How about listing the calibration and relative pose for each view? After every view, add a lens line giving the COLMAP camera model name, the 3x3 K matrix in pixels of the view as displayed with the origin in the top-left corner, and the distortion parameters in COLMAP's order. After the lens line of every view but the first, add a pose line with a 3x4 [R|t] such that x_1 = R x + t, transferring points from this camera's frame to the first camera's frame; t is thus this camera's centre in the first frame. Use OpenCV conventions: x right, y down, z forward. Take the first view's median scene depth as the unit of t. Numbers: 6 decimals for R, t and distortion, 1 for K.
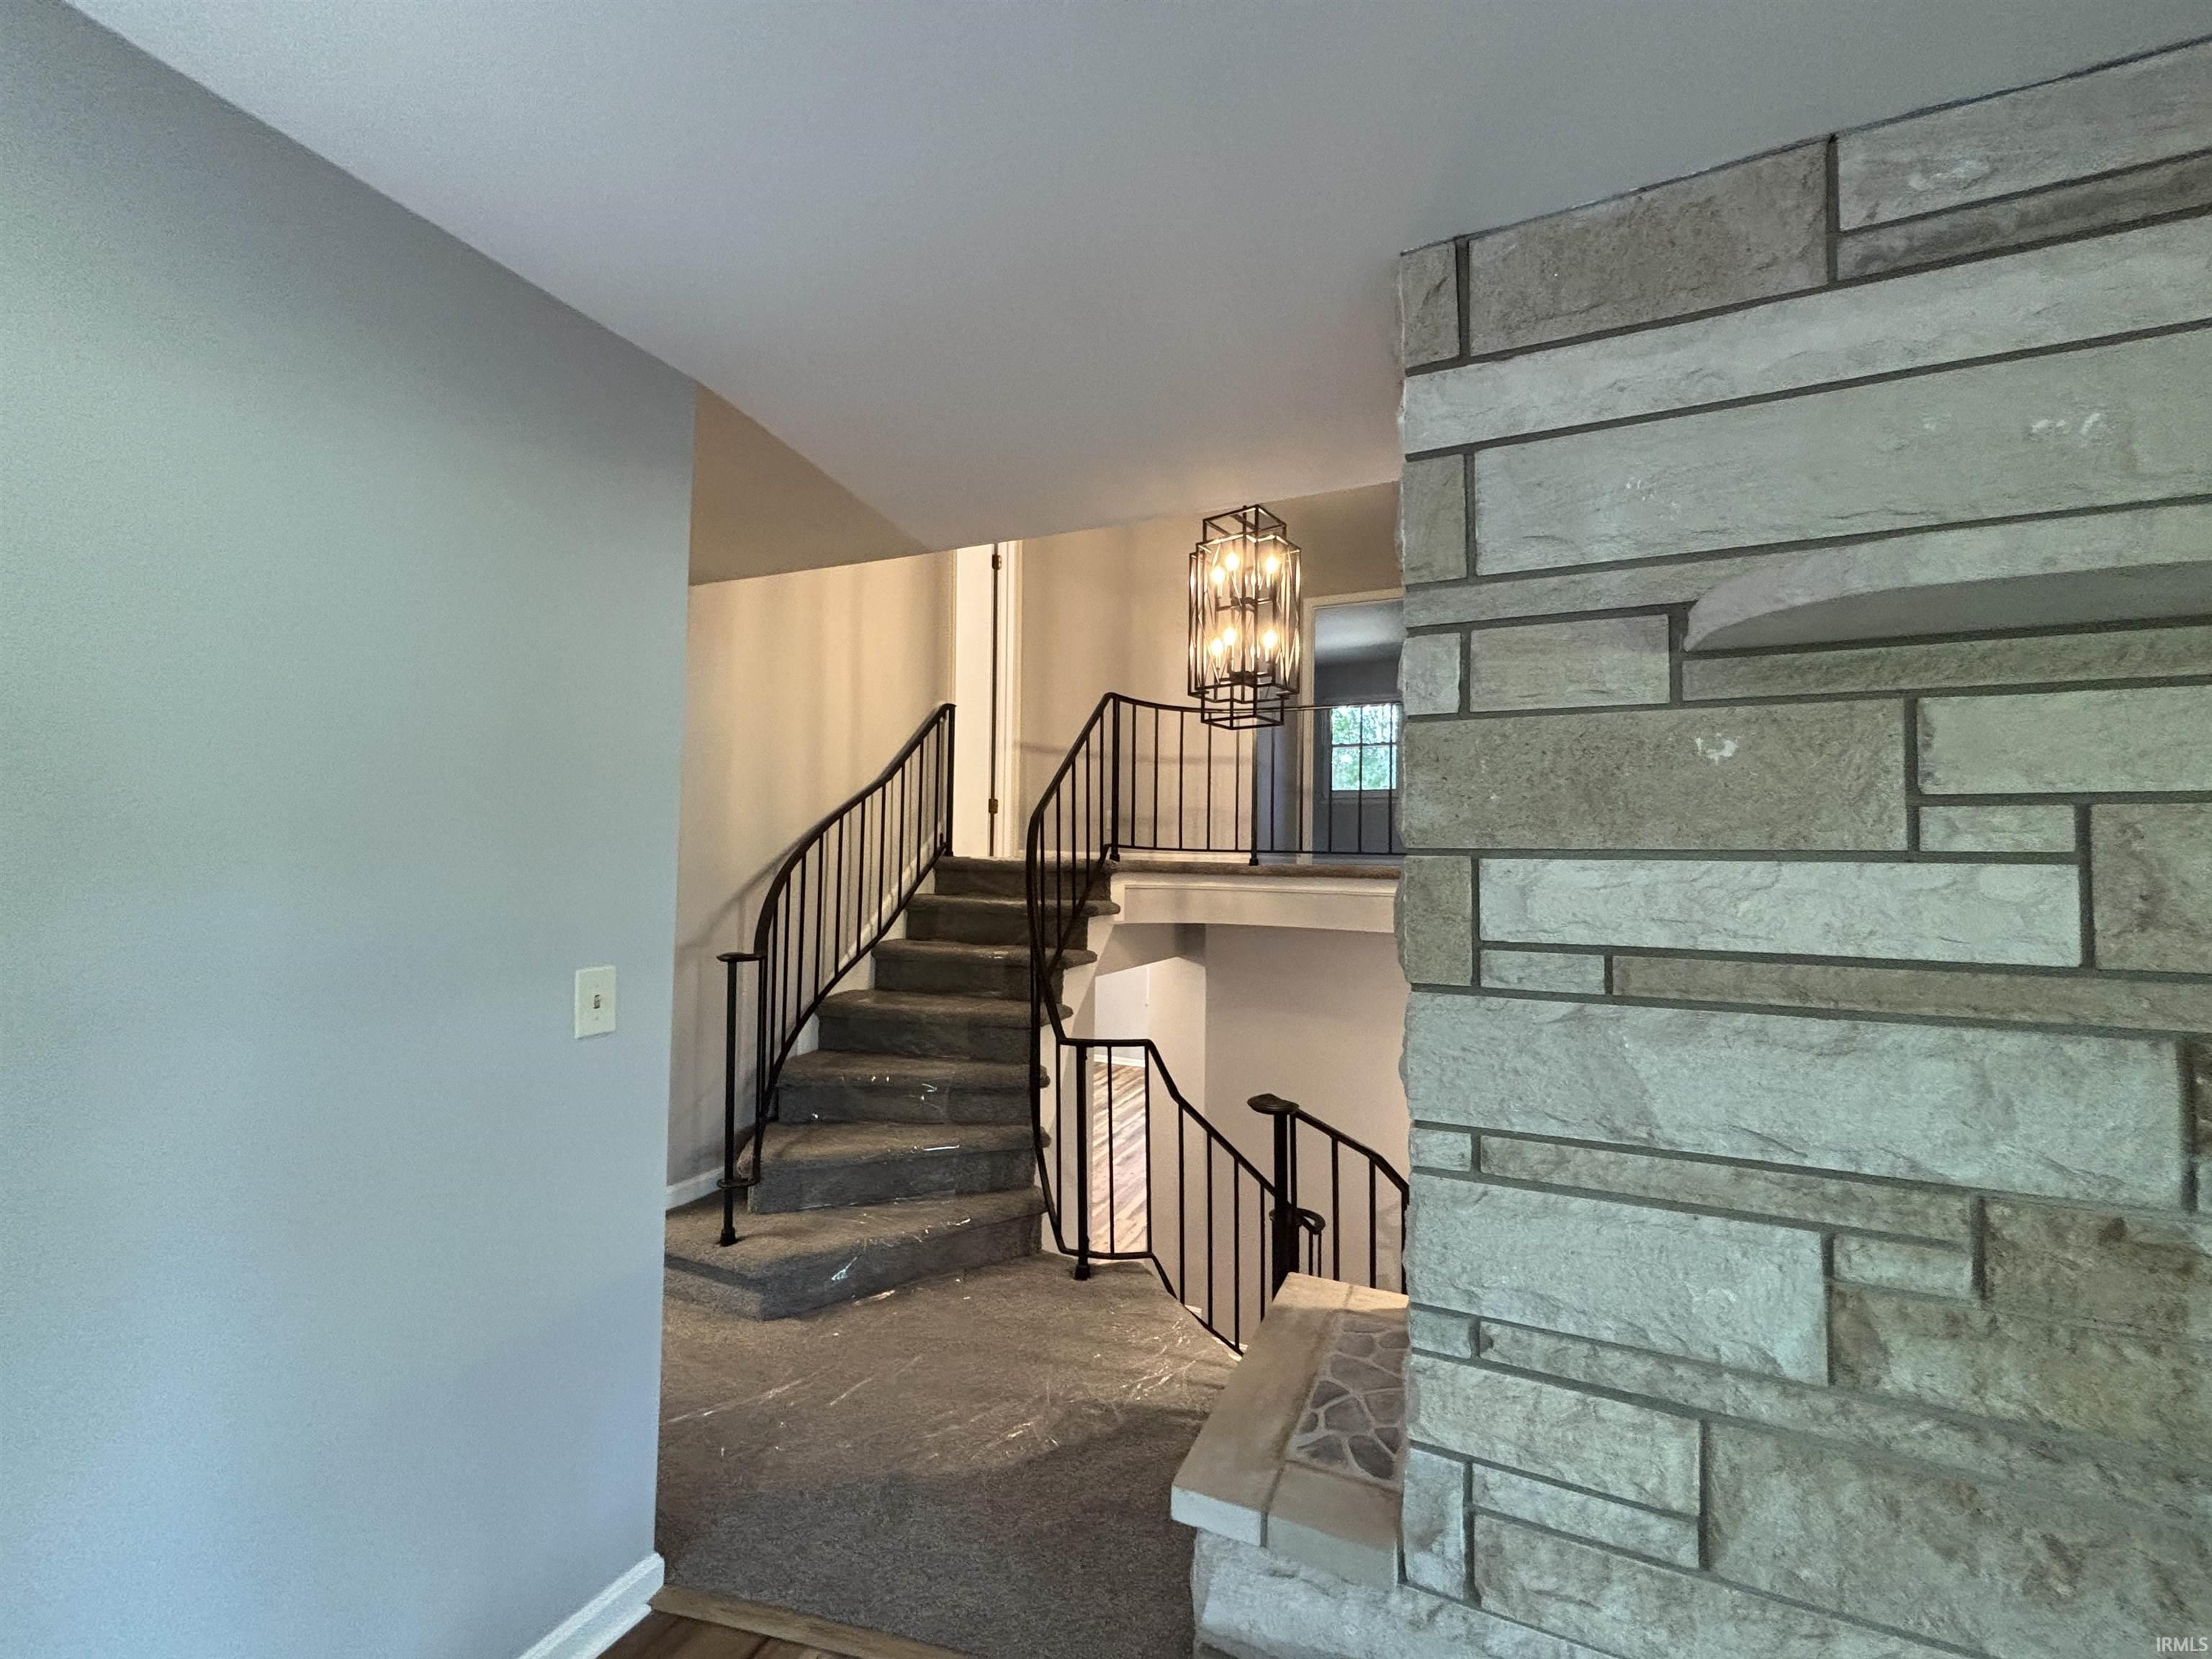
lens RADIAL K [[902.3, 0, 1112.8], [0, 902.3, 824.9], [0, 0, 1]] dist [-0.004169, 0.000348]
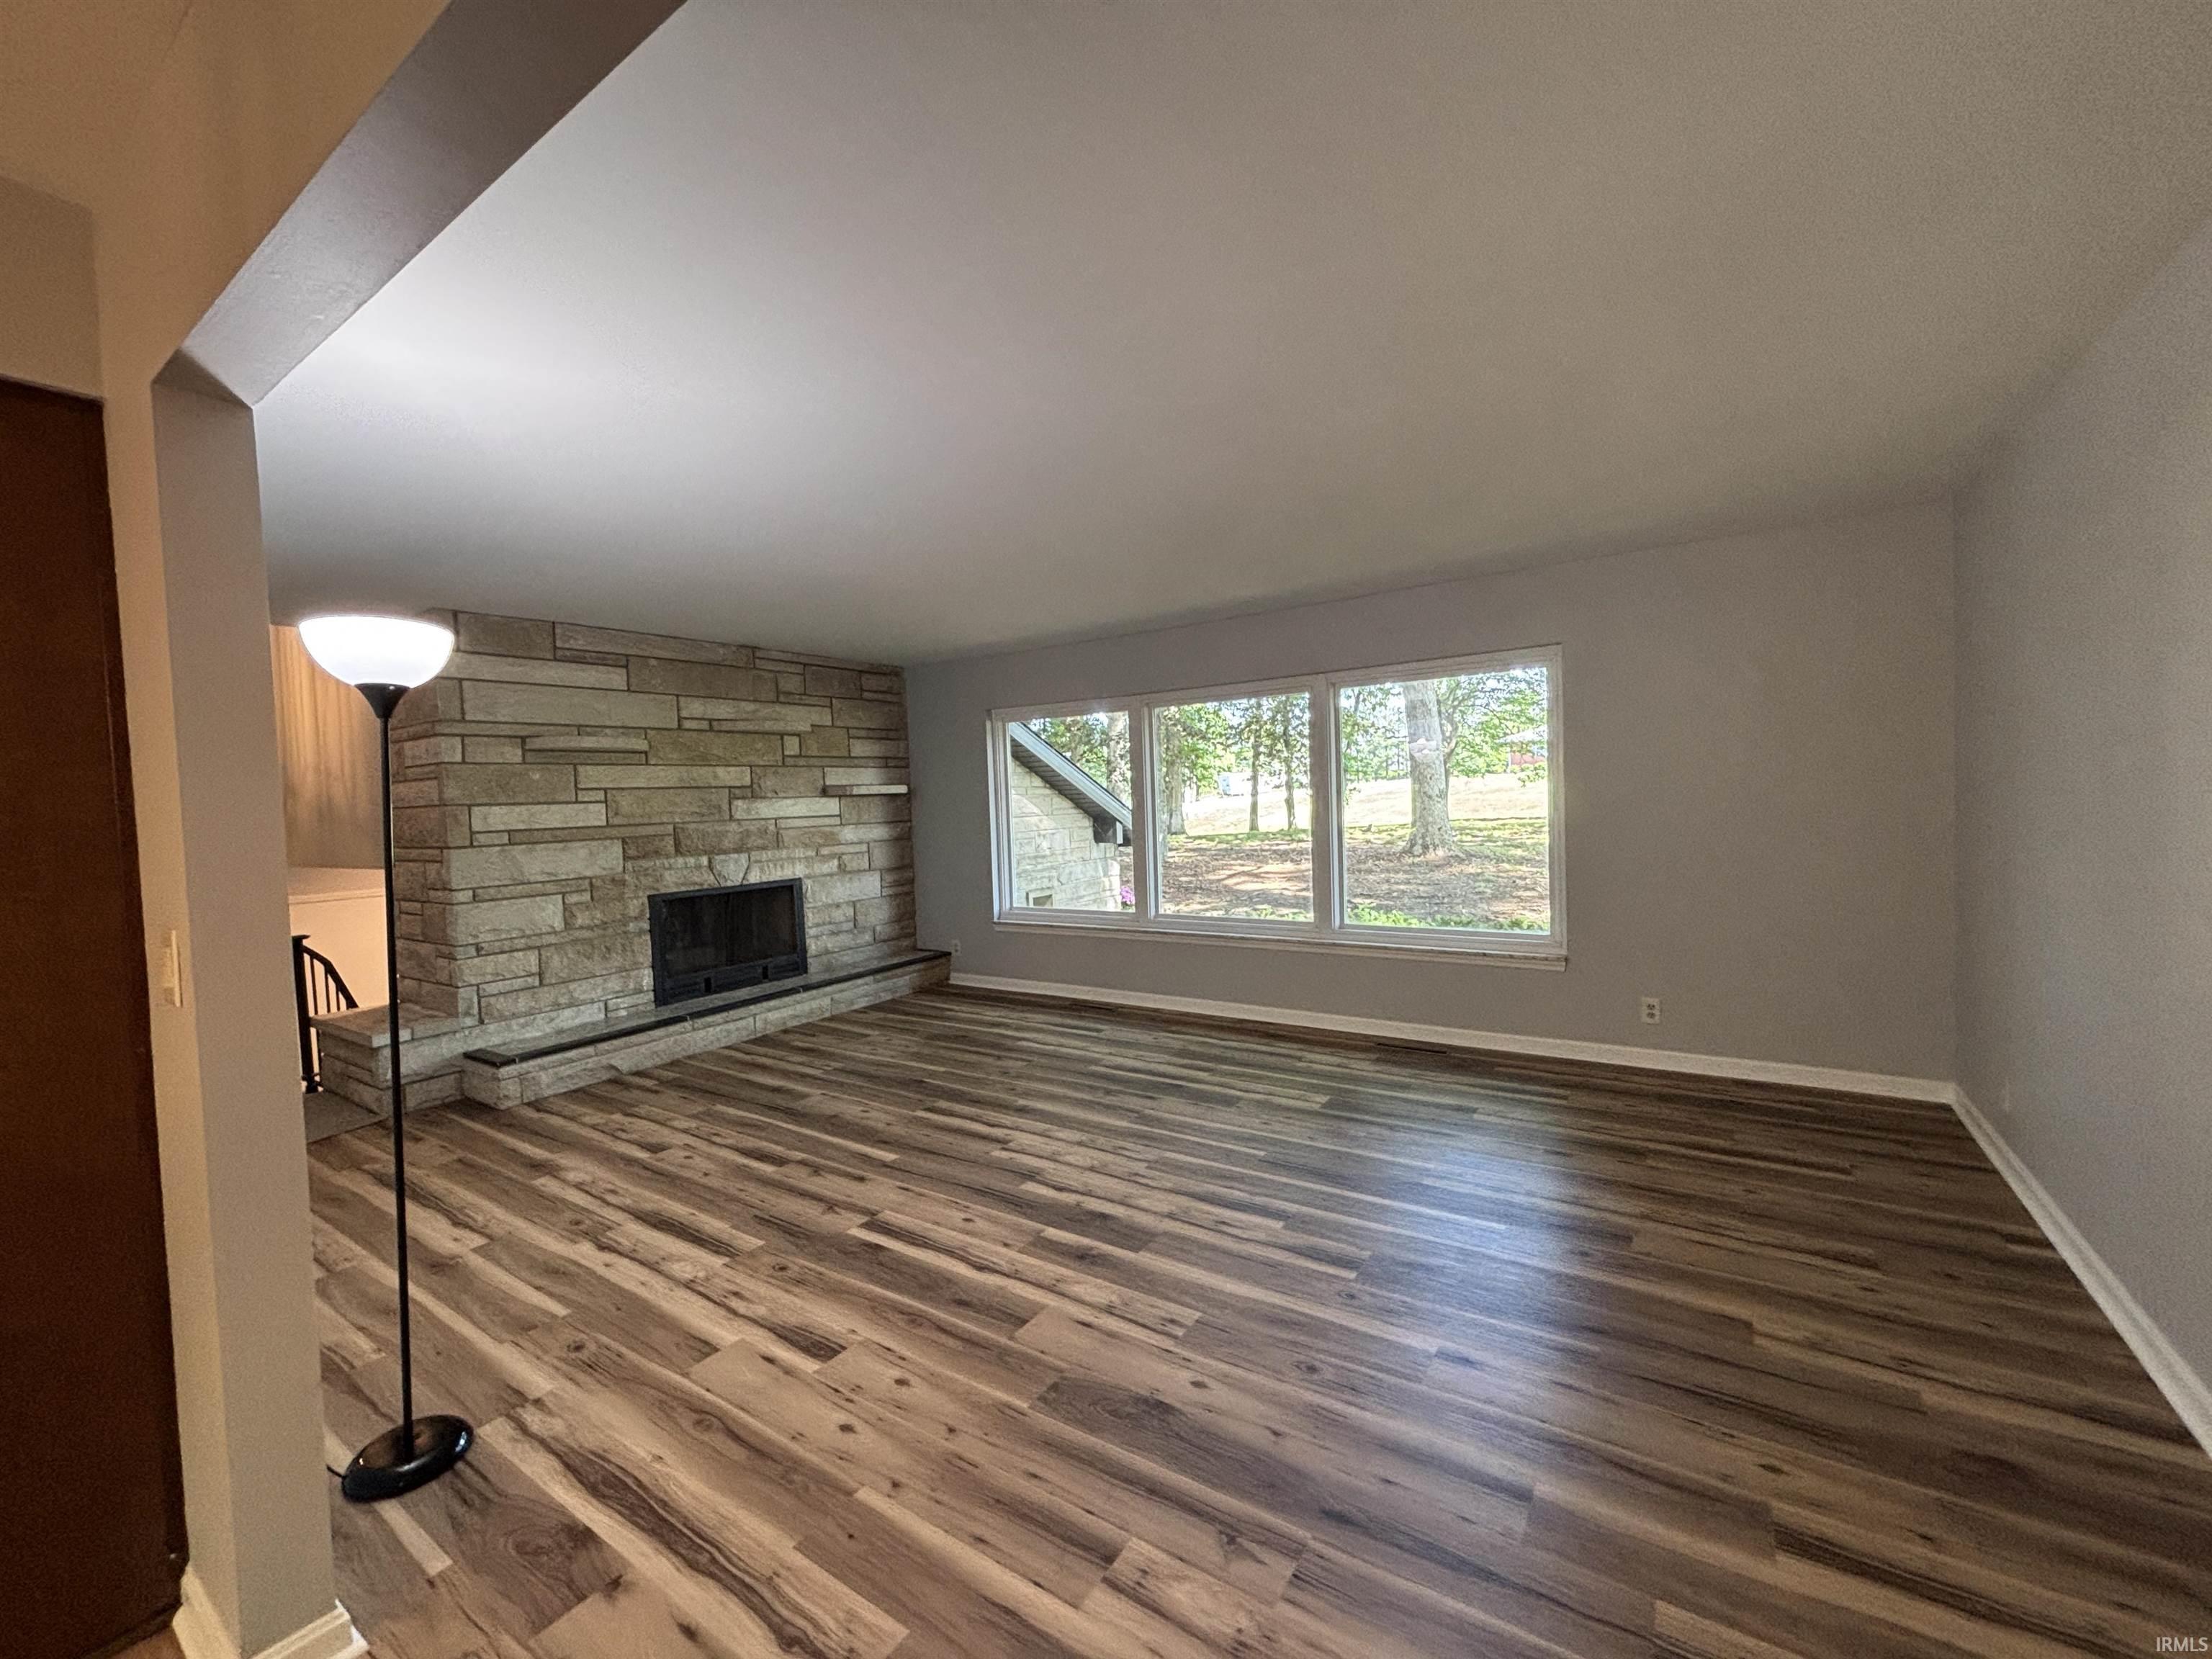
lens RADIAL K [[902.3, 0, 1112.8], [0, 902.3, 824.9], [0, 0, 1]] dist [-0.004169, 0.000348]
pose [[0.122129, -0.052645, 0.991117, -2.876183], [-0.004380, 0.998554, 0.053580, -0.093644], [-0.992505, -0.010884, 0.121722, -1.937184]]
